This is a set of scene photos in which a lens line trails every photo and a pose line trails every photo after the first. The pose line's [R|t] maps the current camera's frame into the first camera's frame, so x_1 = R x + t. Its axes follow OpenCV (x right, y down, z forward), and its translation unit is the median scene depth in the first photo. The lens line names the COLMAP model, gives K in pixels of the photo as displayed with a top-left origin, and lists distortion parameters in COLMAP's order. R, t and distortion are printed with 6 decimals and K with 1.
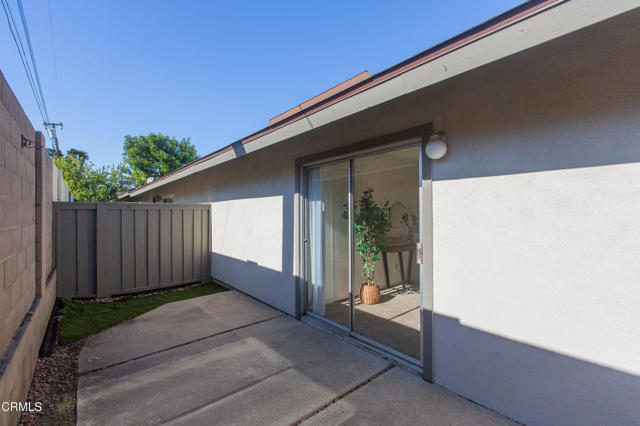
lens RADIAL K [[294.8, 0, 322.8], [0, 294.8, 211.4], [0, 0, 1]] dist [-0.001341, -0.000707]
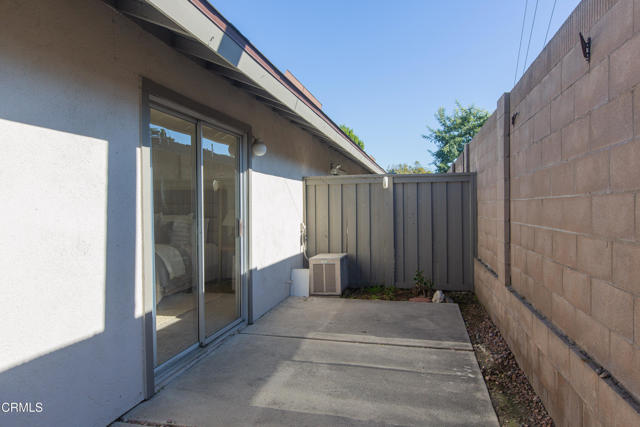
lens RADIAL K [[481.3, 0, 320.8], [0, 481.3, 212.8], [0, 0, 1]] dist [-0.003617, -0.001267]
pose [[-0.634749, 0.001336, 0.772717, -1.326751], [0.005761, 0.999979, 0.003003, 0.072153], [-0.772697, 0.006358, -0.634743, 1.892224]]
